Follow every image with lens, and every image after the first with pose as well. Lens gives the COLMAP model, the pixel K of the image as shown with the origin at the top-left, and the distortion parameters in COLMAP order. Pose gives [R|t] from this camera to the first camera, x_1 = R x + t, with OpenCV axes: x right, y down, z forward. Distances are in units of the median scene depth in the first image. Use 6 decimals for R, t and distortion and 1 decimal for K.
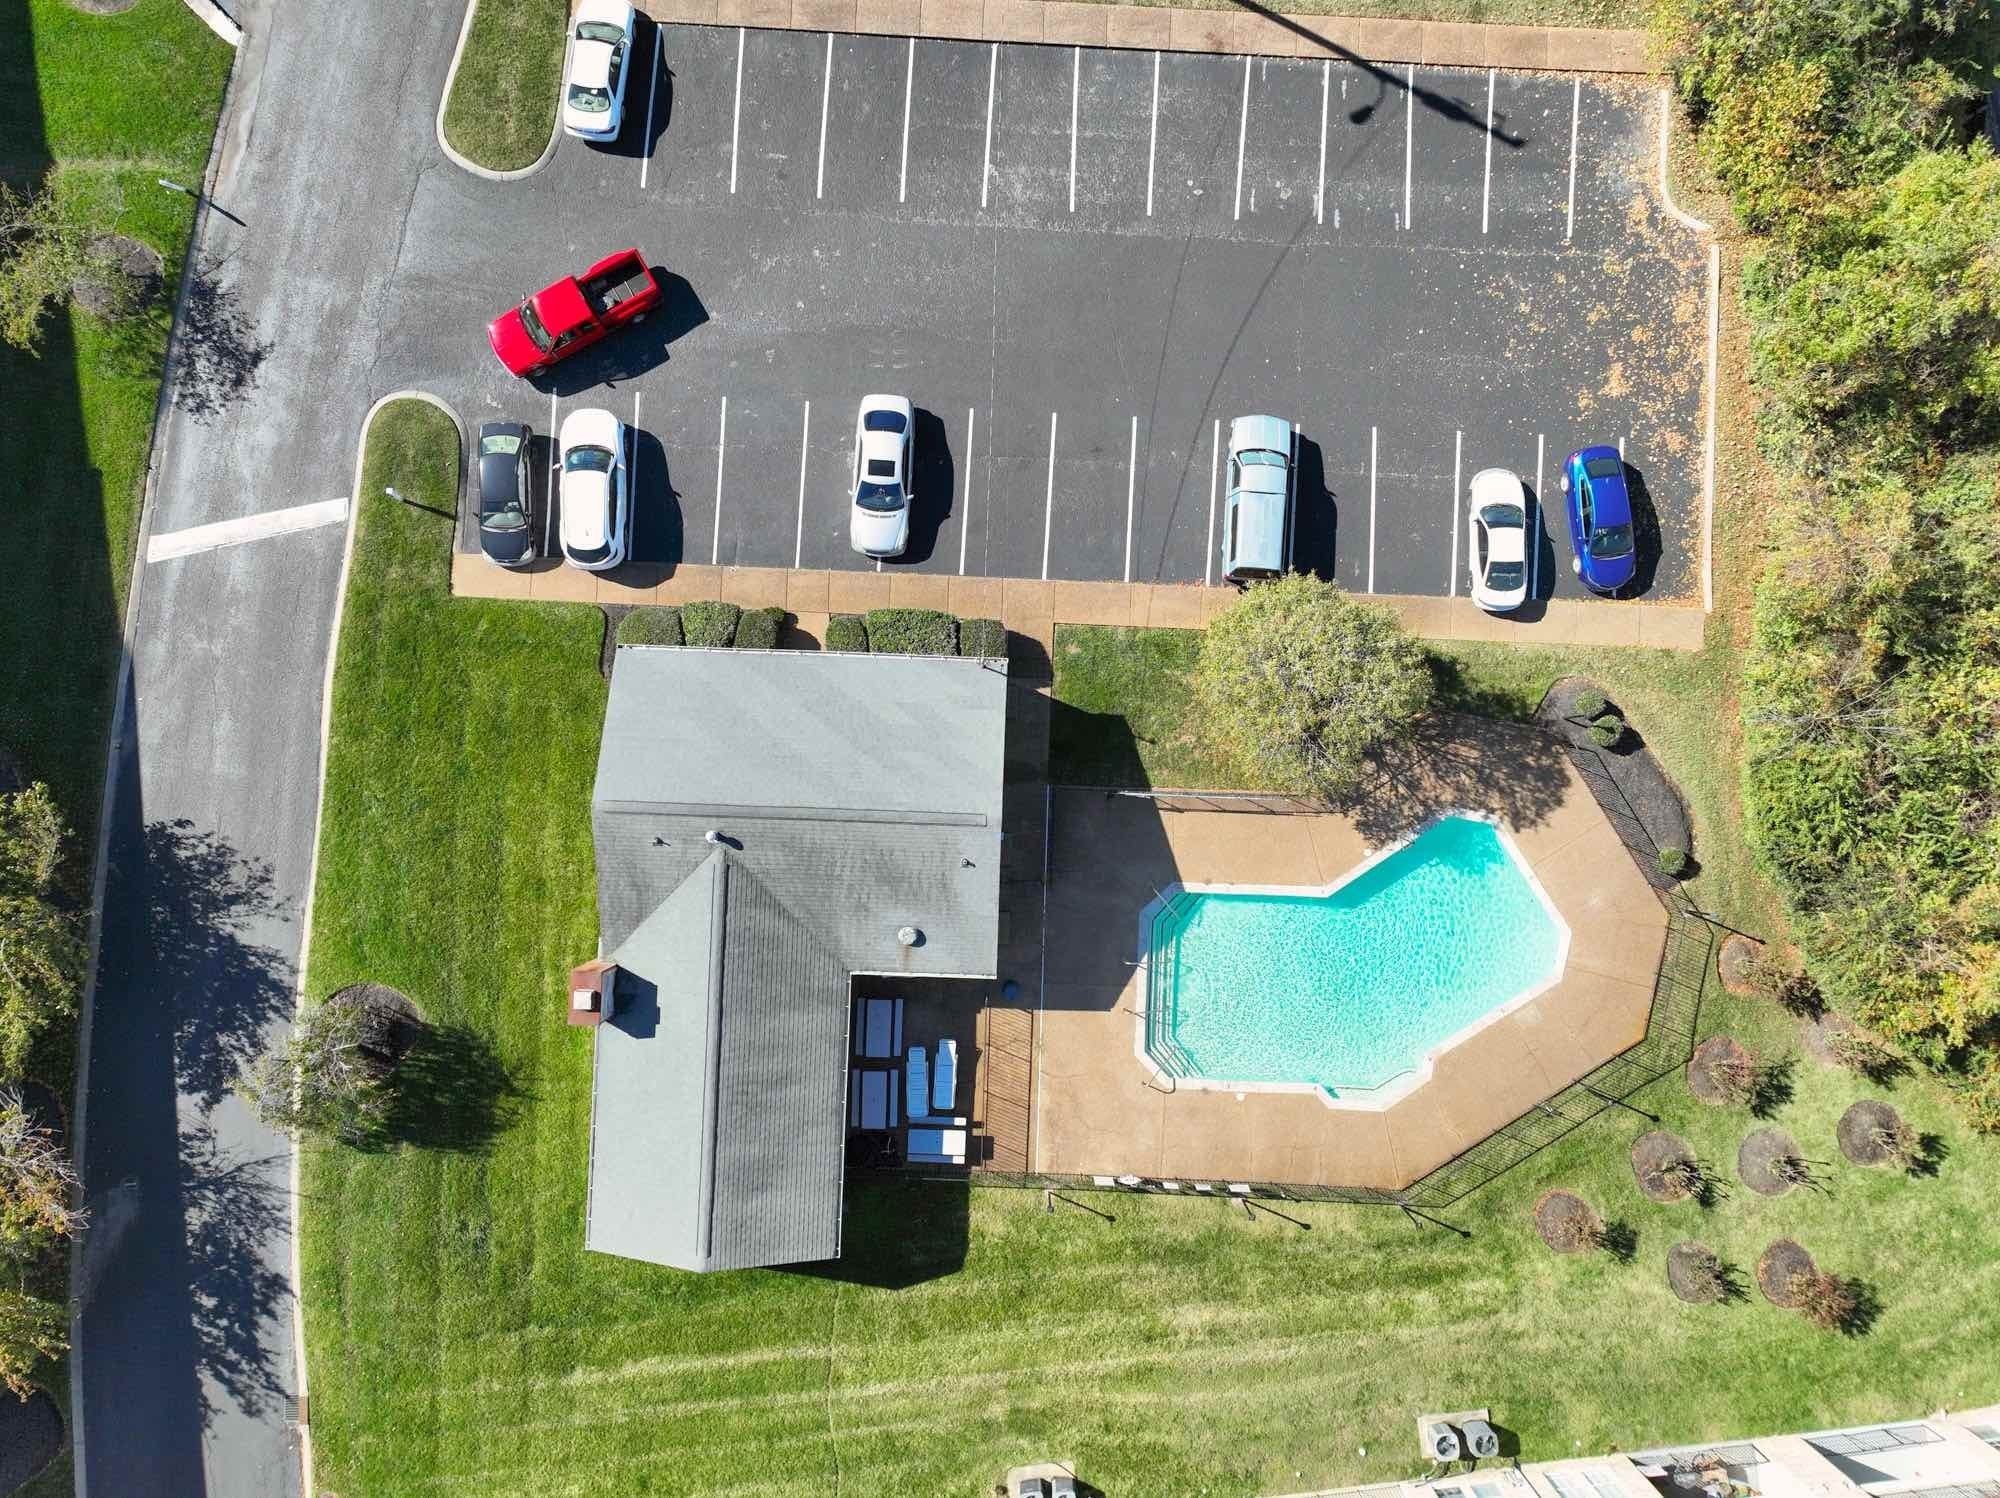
lens RADIAL K [[813.8, 0, 991.6], [0, 813.8, 747.0], [0, 0, 1]] dist [-0.002554, -0.000153]
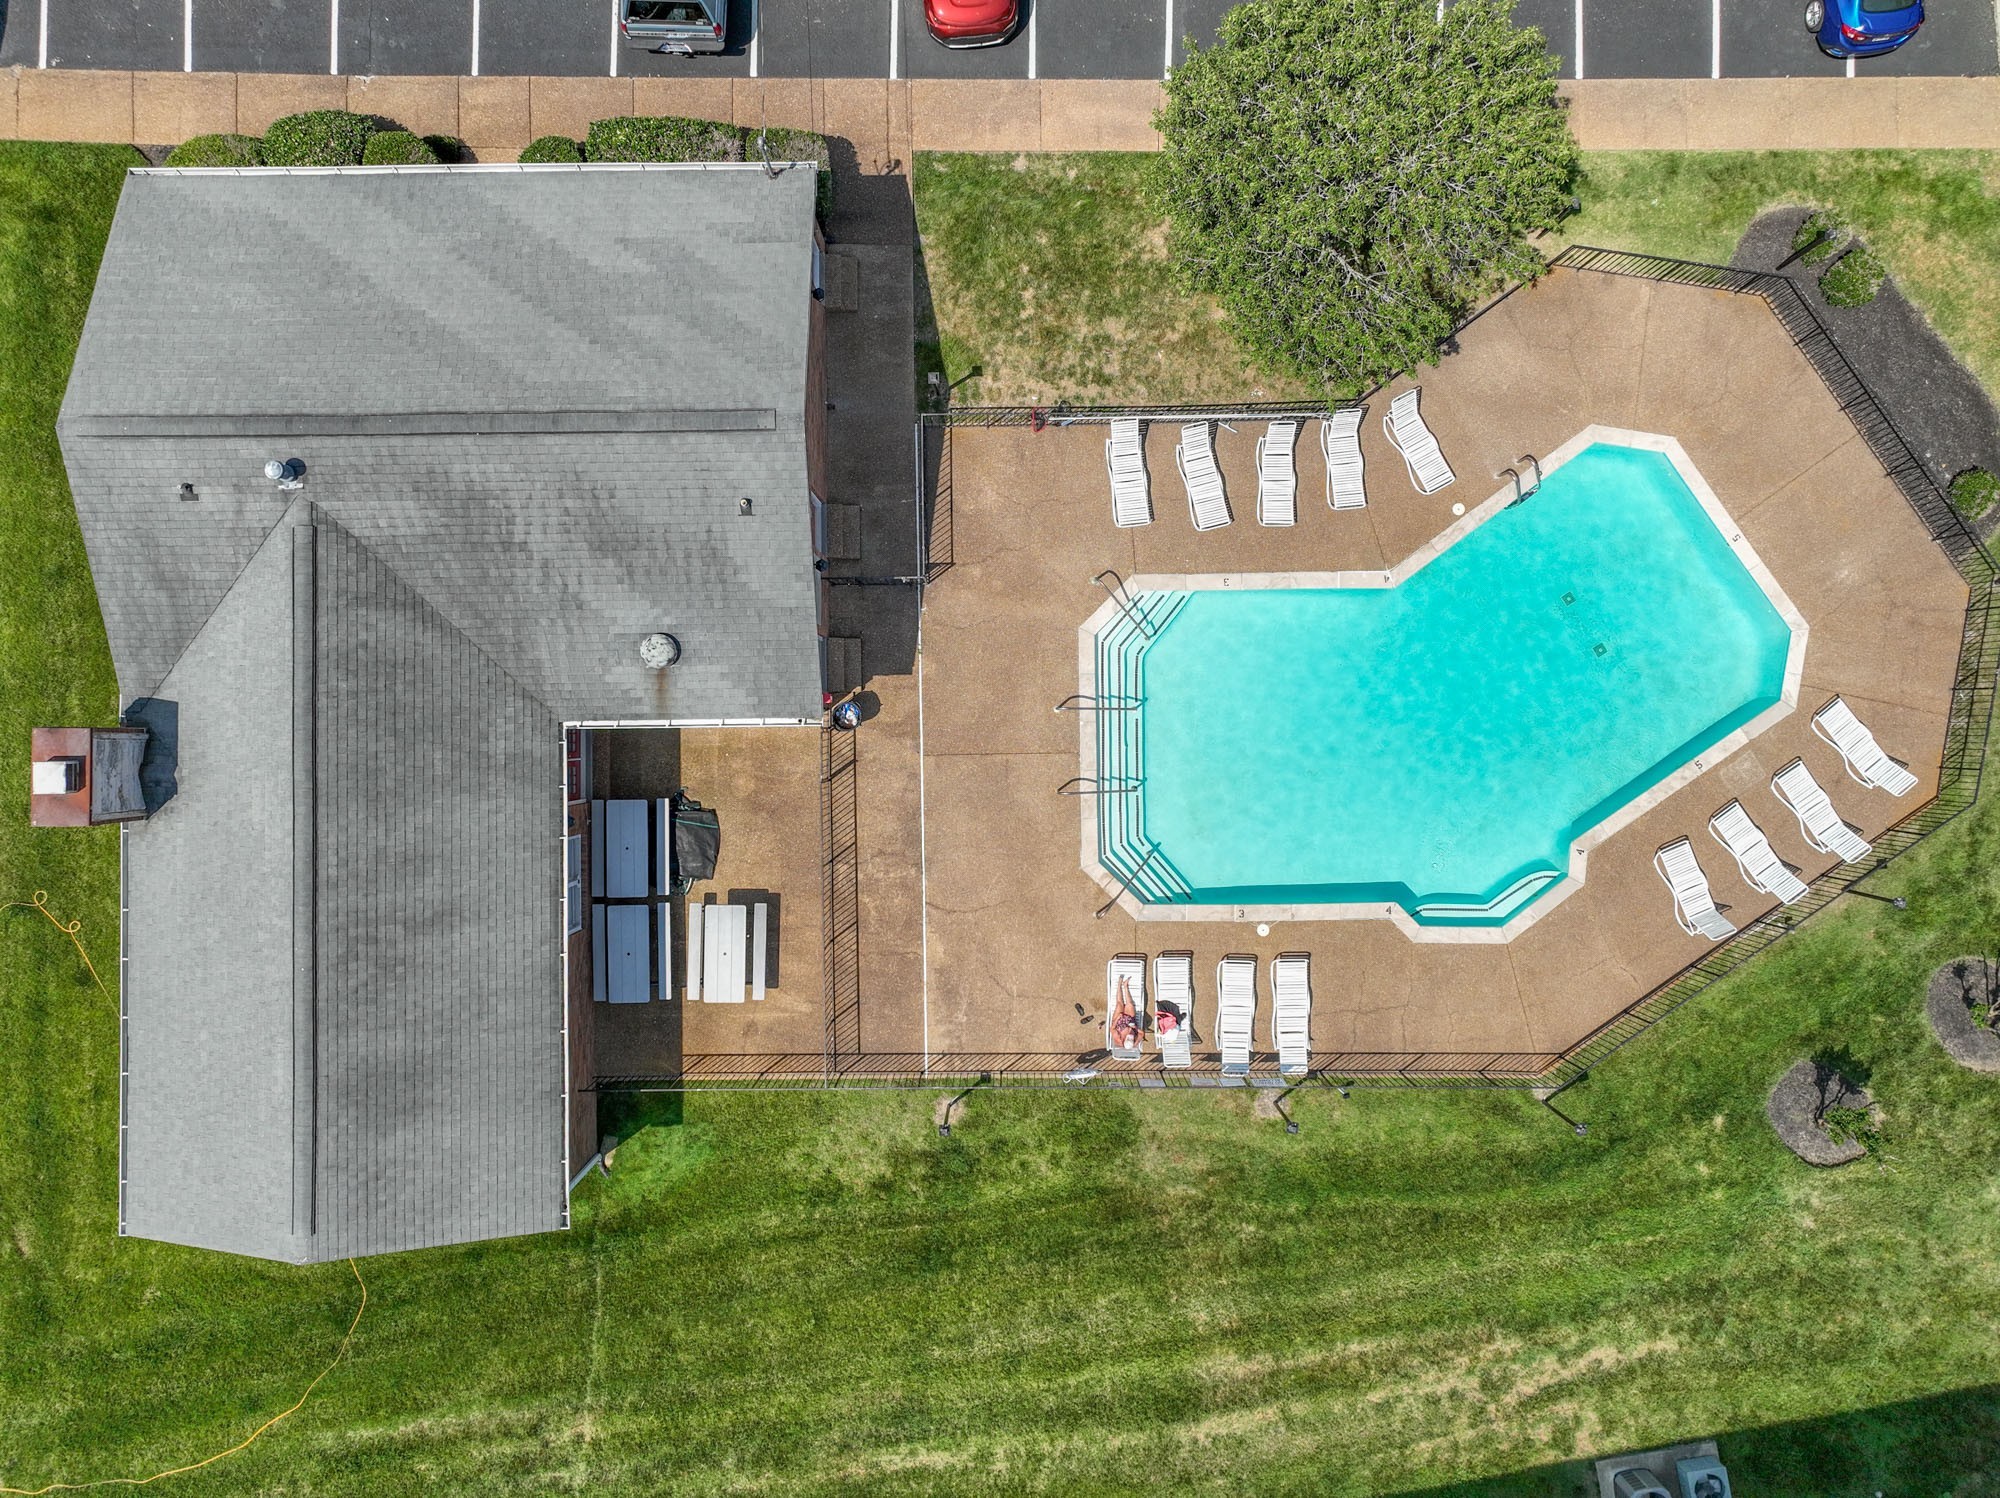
lens RADIAL K [[813.8, 0, 991.6], [0, 813.8, 747.0], [0, 0, 1]] dist [-0.002554, -0.000153]
pose [[0.998874, -0.047441, -0.000912, 0.124645], [0.047447, 0.998841, 0.008032, 0.306011], [0.000530, -0.008066, 0.999967, 0.442211]]
